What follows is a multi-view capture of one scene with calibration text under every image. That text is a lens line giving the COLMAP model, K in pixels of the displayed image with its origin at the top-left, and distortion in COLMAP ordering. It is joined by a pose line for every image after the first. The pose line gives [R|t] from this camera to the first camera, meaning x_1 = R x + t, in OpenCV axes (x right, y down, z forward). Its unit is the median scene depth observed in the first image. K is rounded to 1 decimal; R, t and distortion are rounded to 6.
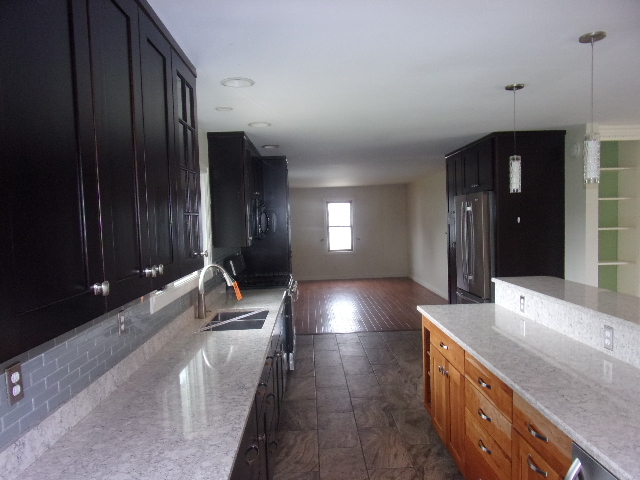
lens RADIAL K [[472.0, 0, 320.9], [0, 472.0, 250.2], [0, 0, 1]] dist [-0.010202, -0.000645]
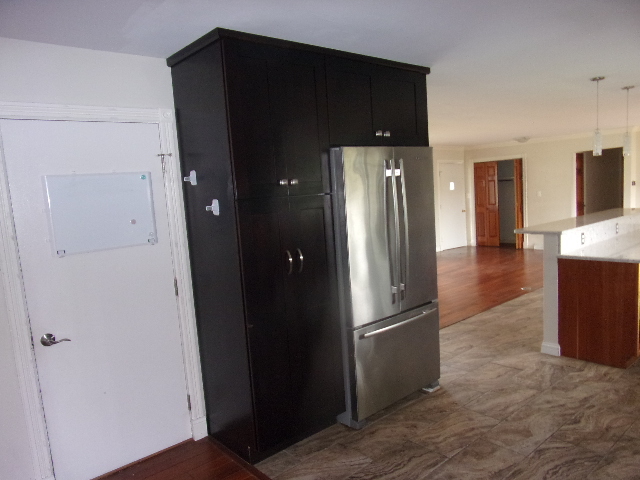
lens RADIAL K [[472.0, 0, 320.9], [0, 472.0, 250.2], [0, 0, 1]] dist [-0.010202, -0.000645]
pose [[-0.634013, -0.022289, 0.773001, -0.099161], [0.139419, 0.979911, 0.142606, -0.104486], [-0.760651, 0.198185, -0.618169, 1.683933]]
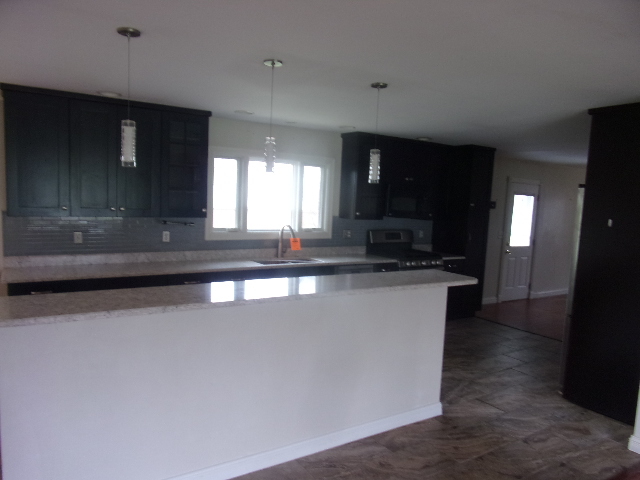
lens RADIAL K [[472.0, 0, 320.9], [0, 472.0, 250.2], [0, 0, 1]] dist [-0.010202, -0.000645]
pose [[0.523953, 0.152811, -0.837927, 0.855385], [-0.120402, 0.987184, 0.104744, -0.045940], [0.843195, 0.046007, 0.535636, 0.209106]]
